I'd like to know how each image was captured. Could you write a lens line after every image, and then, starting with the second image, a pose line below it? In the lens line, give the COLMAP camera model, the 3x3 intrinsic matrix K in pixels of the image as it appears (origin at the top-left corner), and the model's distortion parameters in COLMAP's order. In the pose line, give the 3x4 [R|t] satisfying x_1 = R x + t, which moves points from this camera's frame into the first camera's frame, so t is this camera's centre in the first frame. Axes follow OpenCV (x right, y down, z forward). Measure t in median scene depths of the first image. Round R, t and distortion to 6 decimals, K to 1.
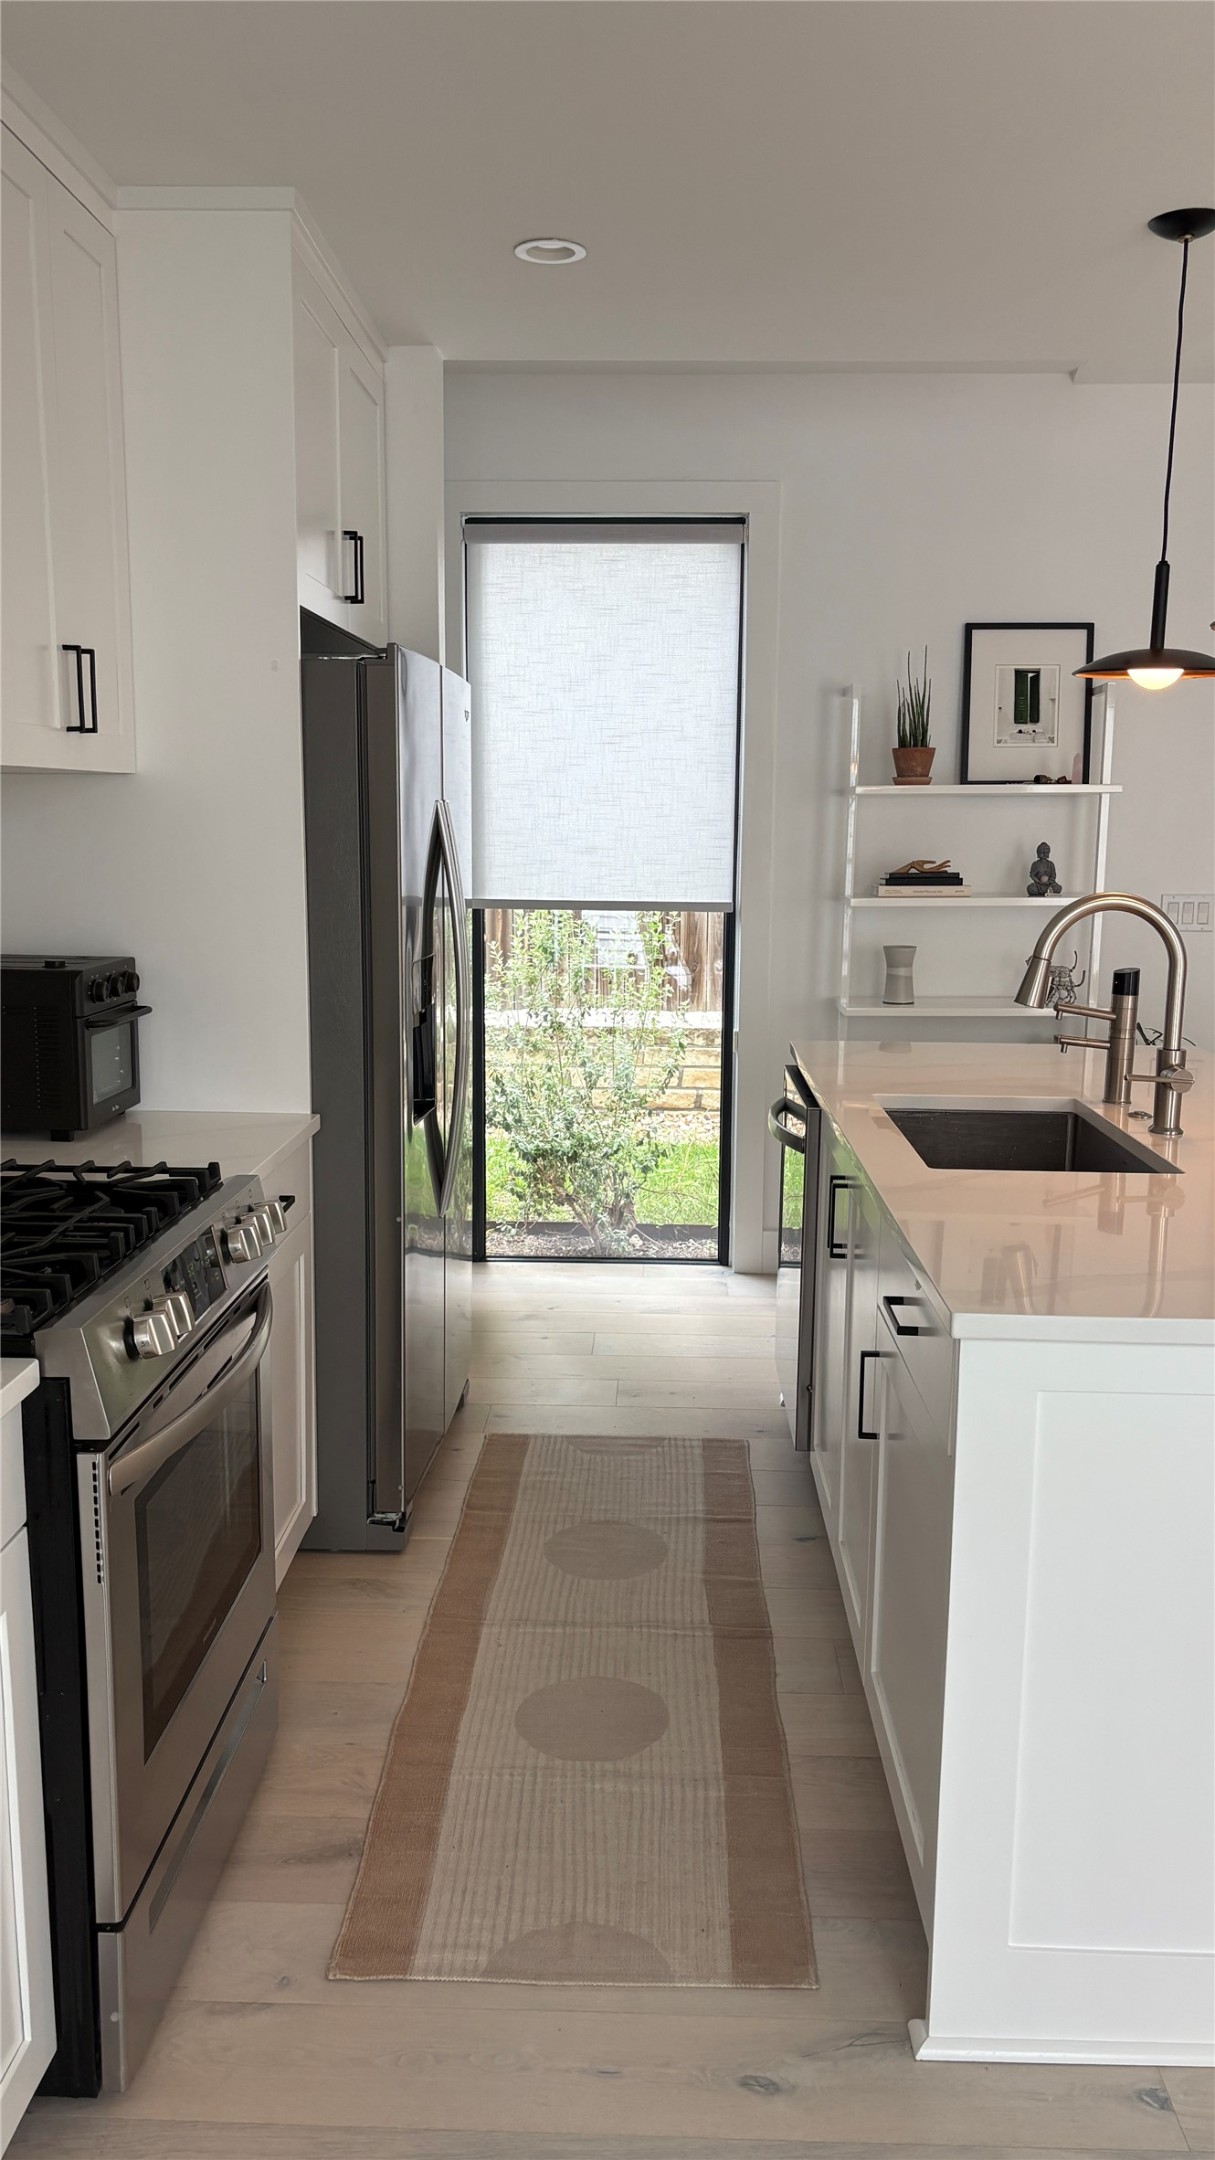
lens RADIAL K [[1629.2, 0, 616.5], [0, 1629.2, 1086.8], [0, 0, 1]] dist [0.040979, -0.028961]
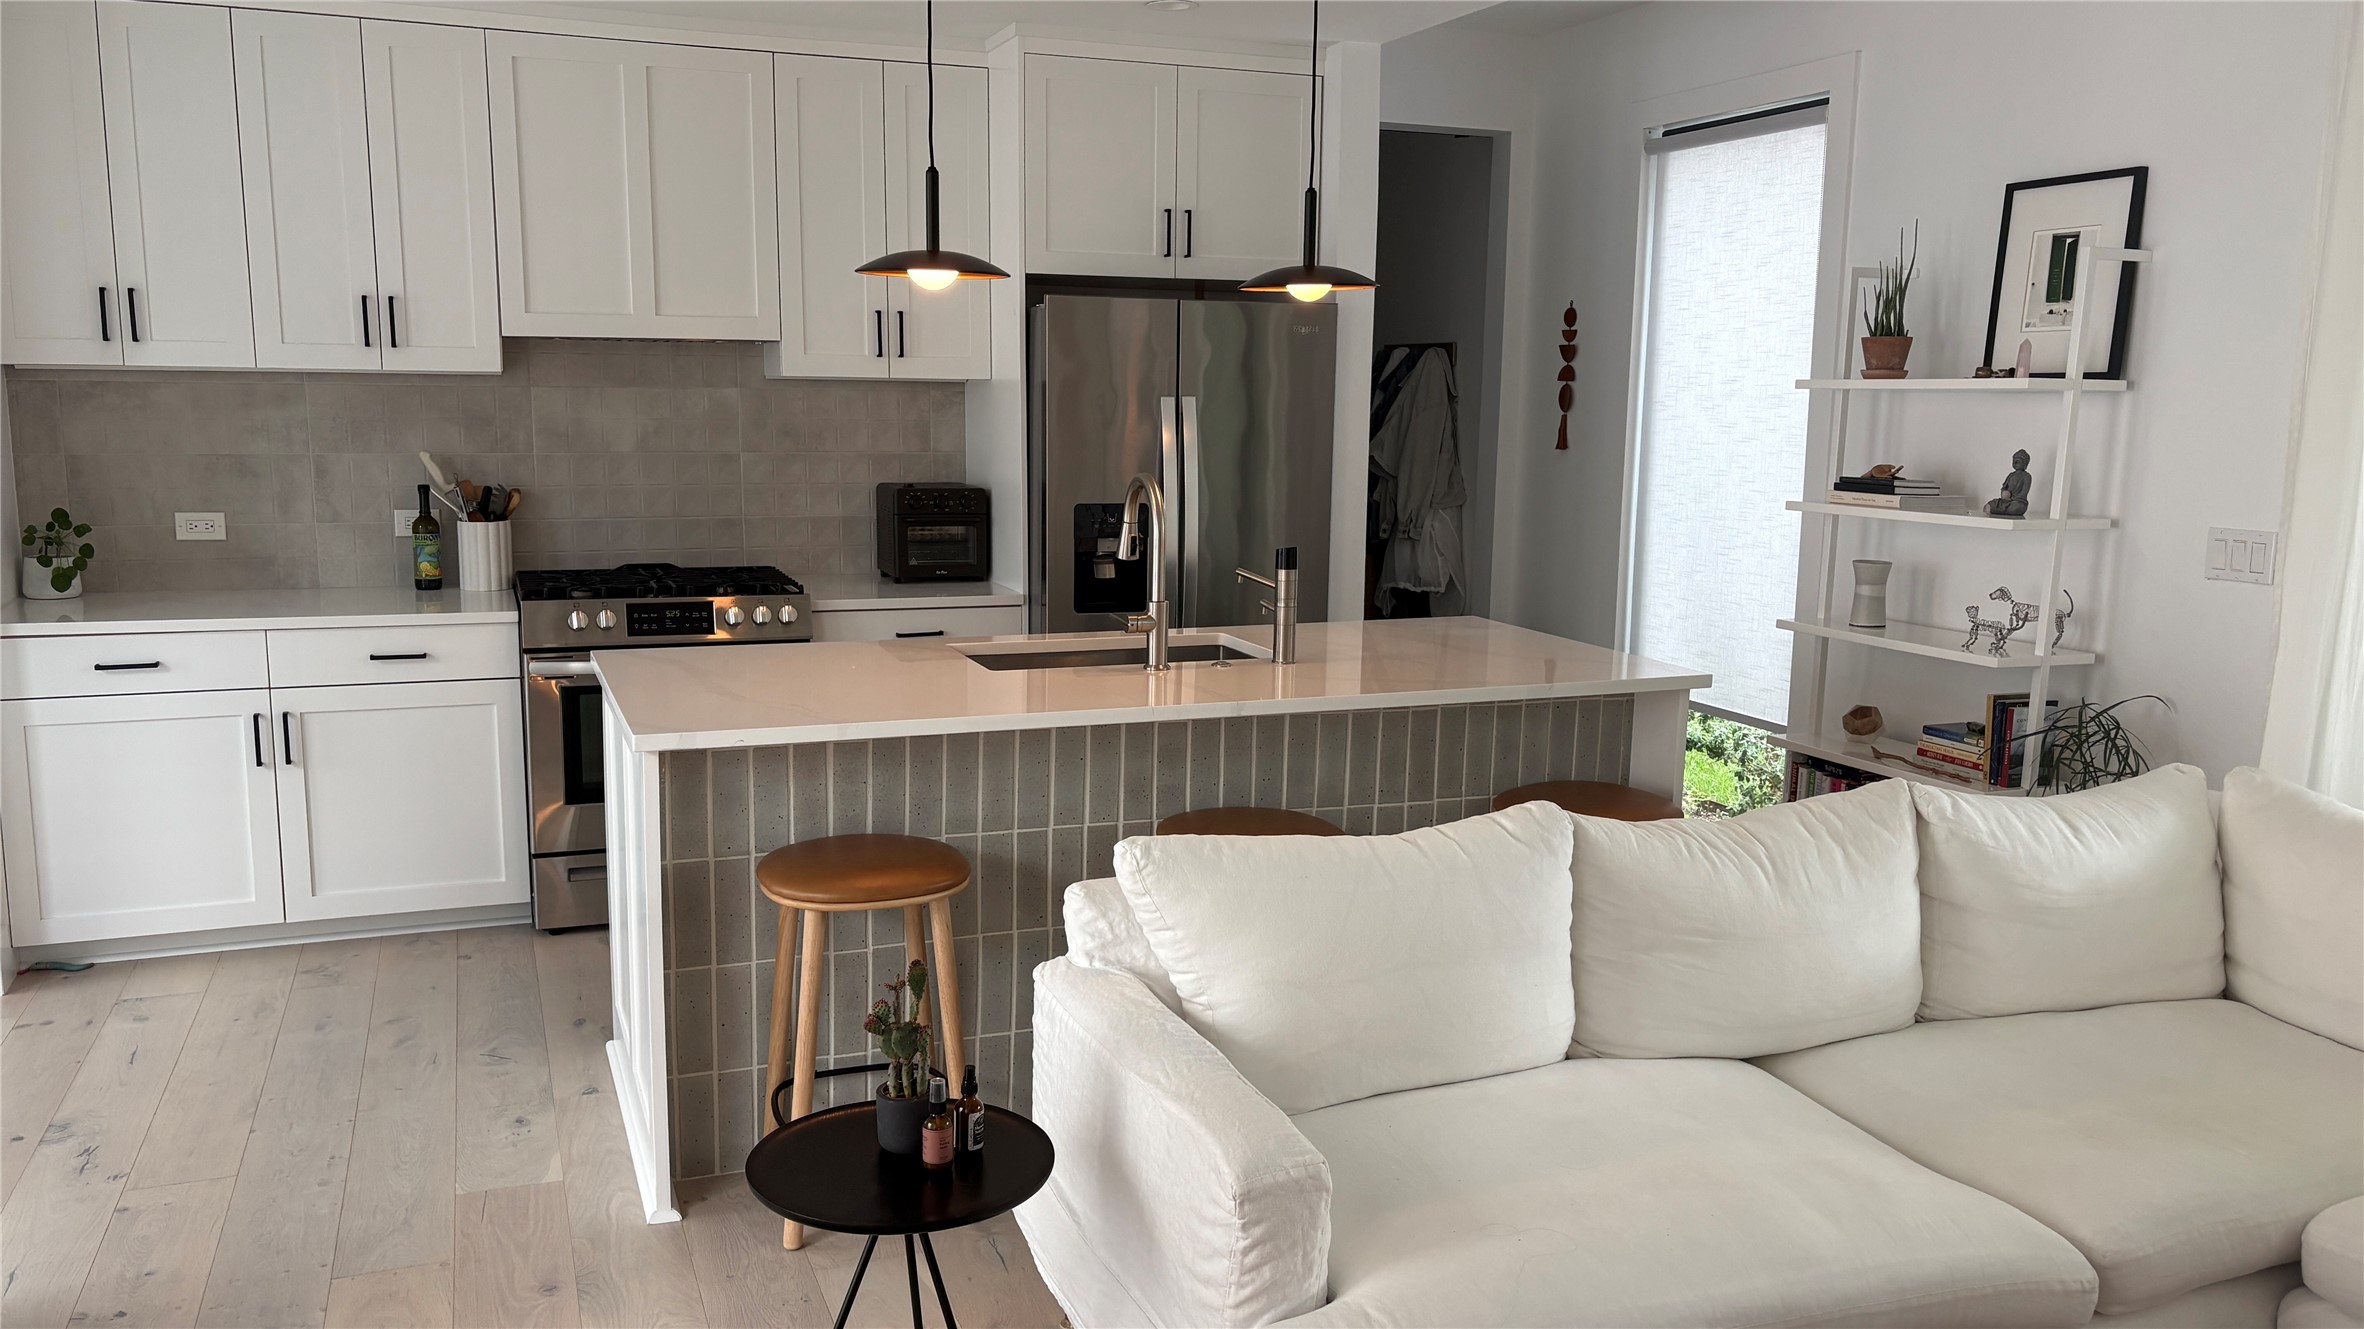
lens RADIAL K [[1783.1, 0, 1201.4], [0, 1783.1, 683.7], [0, 0, 1]] dist [0.040979, -0.028961]
pose [[0.406163, 0.151507, -0.901153, 1.536940], [-0.160753, 0.982627, 0.092751, -0.090347], [0.899550, 0.107191, 0.423462, 0.464007]]
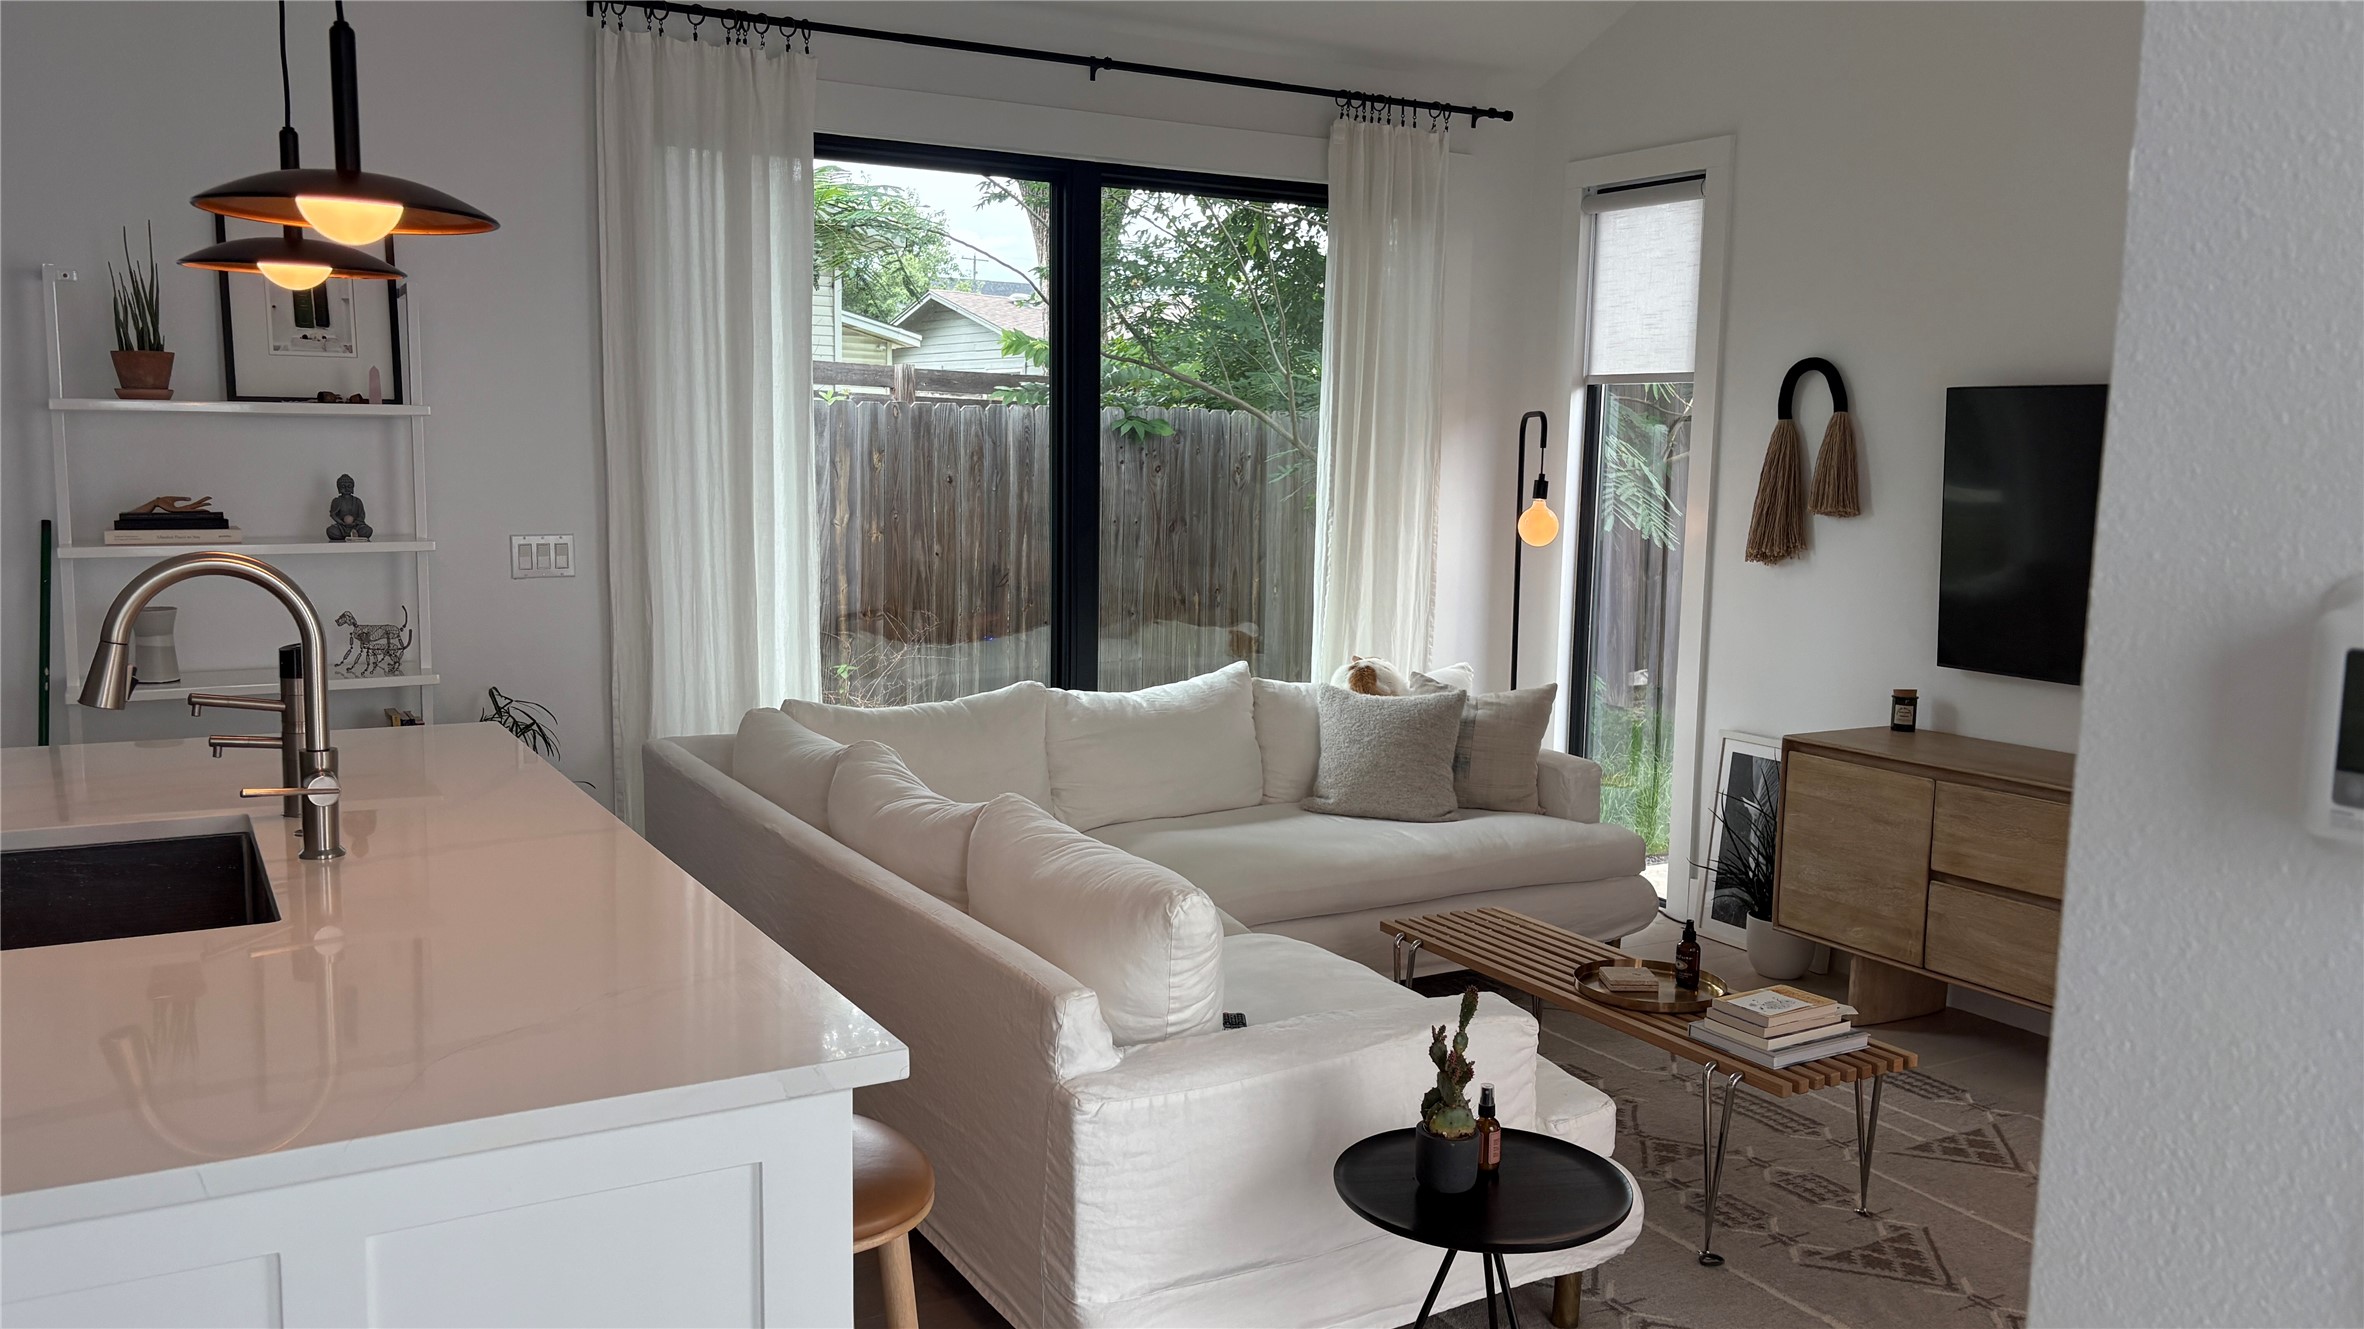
lens RADIAL K [[1783.1, 0, 1175.9], [0, 1783.1, 666.5], [0, 0, 1]] dist [0.040979, -0.028961]
pose [[0.846649, -0.057874, 0.528995, 0.225820], [0.076895, 0.996941, -0.014000, -0.018153], [-0.526567, 0.052531, 0.848509, 0.058115]]
